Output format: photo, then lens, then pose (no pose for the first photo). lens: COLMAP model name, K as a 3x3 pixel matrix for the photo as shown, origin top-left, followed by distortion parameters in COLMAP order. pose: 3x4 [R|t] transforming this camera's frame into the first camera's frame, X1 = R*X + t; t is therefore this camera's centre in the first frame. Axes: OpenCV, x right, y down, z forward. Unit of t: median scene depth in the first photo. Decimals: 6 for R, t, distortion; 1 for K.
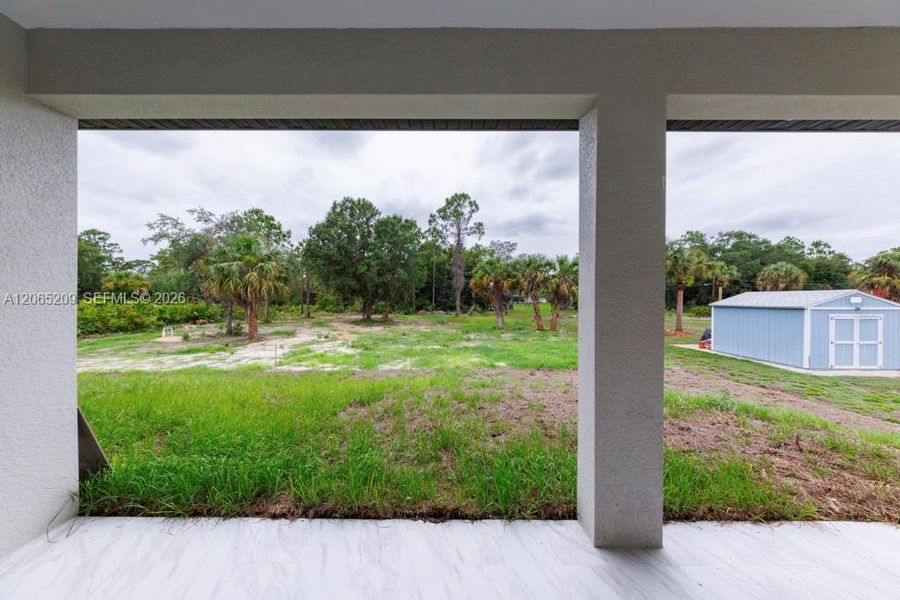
lens RADIAL K [[257.5, 0, 443.3], [0, 257.5, 298.5], [0, 0, 1]] dist [-0.000064, -0.000137]
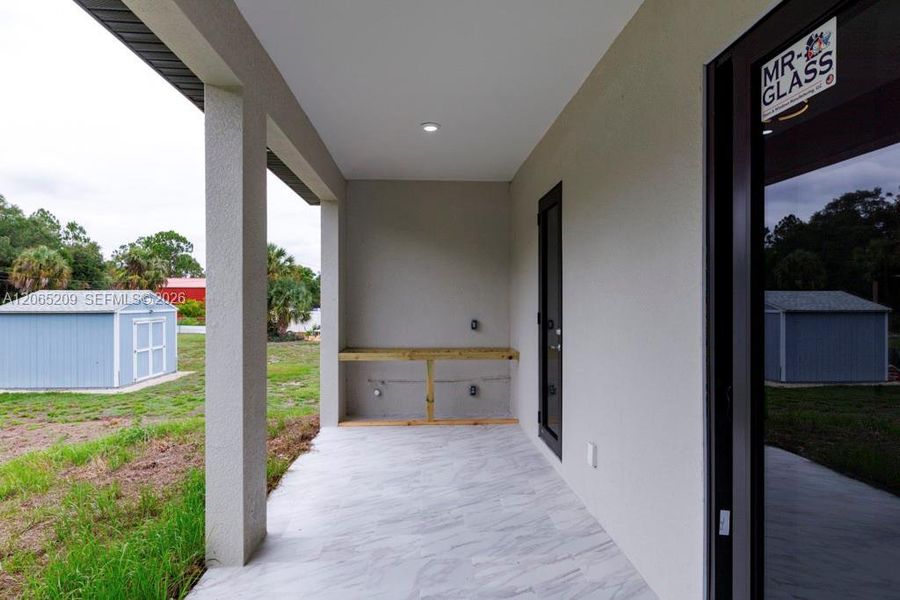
lens RADIAL K [[491.7, 0, 455.0], [0, 491.7, 300.1], [0, 0, 1]] dist [-0.029021, 0.005564]
pose [[-0.066832, -0.001267, 0.997763, -0.162338], [0.002079, 0.999997, 0.001409, 0.000273], [-0.997762, 0.002168, -0.066829, 0.047233]]
